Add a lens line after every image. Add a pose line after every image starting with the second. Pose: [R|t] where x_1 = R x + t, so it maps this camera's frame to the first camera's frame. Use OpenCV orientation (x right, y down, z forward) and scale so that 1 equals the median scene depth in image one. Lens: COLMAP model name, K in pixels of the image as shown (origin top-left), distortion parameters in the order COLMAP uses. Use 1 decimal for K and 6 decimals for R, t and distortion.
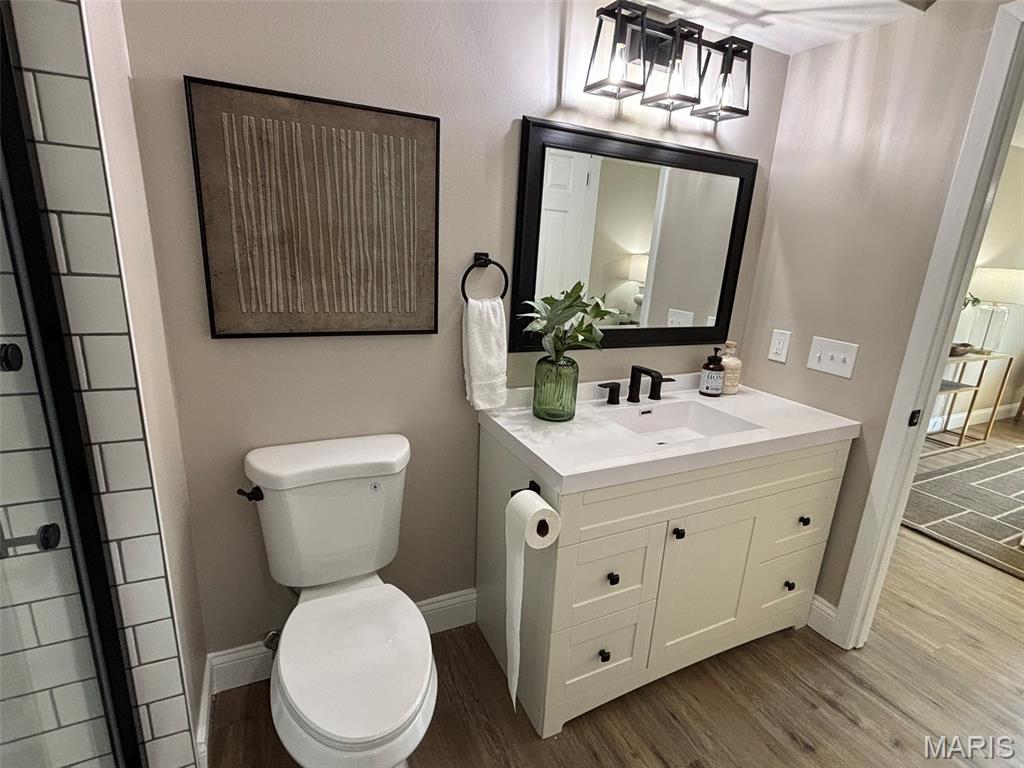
lens RADIAL K [[494.7, 0, 508.7], [0, 494.7, 381.4], [0, 0, 1]] dist [-0.000270, -0.000443]
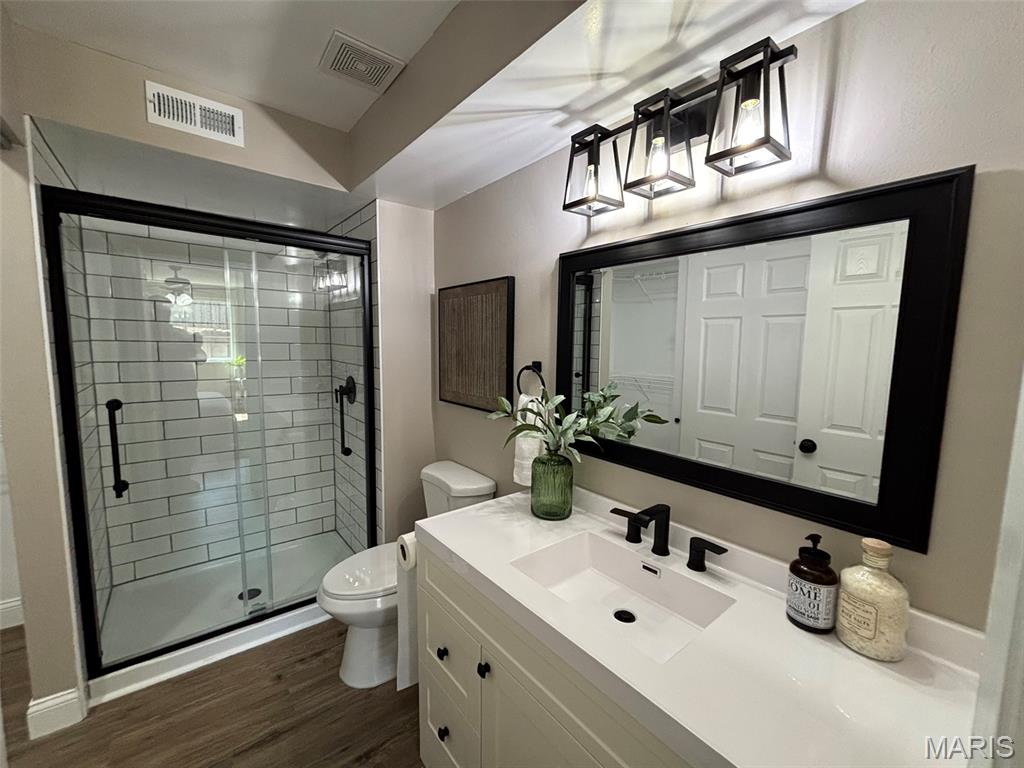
lens RADIAL K [[410.2, 0, 511.6], [0, 410.2, 388.1], [0, 0, 1]] dist [0.002835, -0.001996]
pose [[0.238442, 0.054449, -0.969629, 1.121264], [-0.260735, 0.965360, -0.009909, -0.194303], [0.935501, 0.255179, 0.244379, 0.806184]]
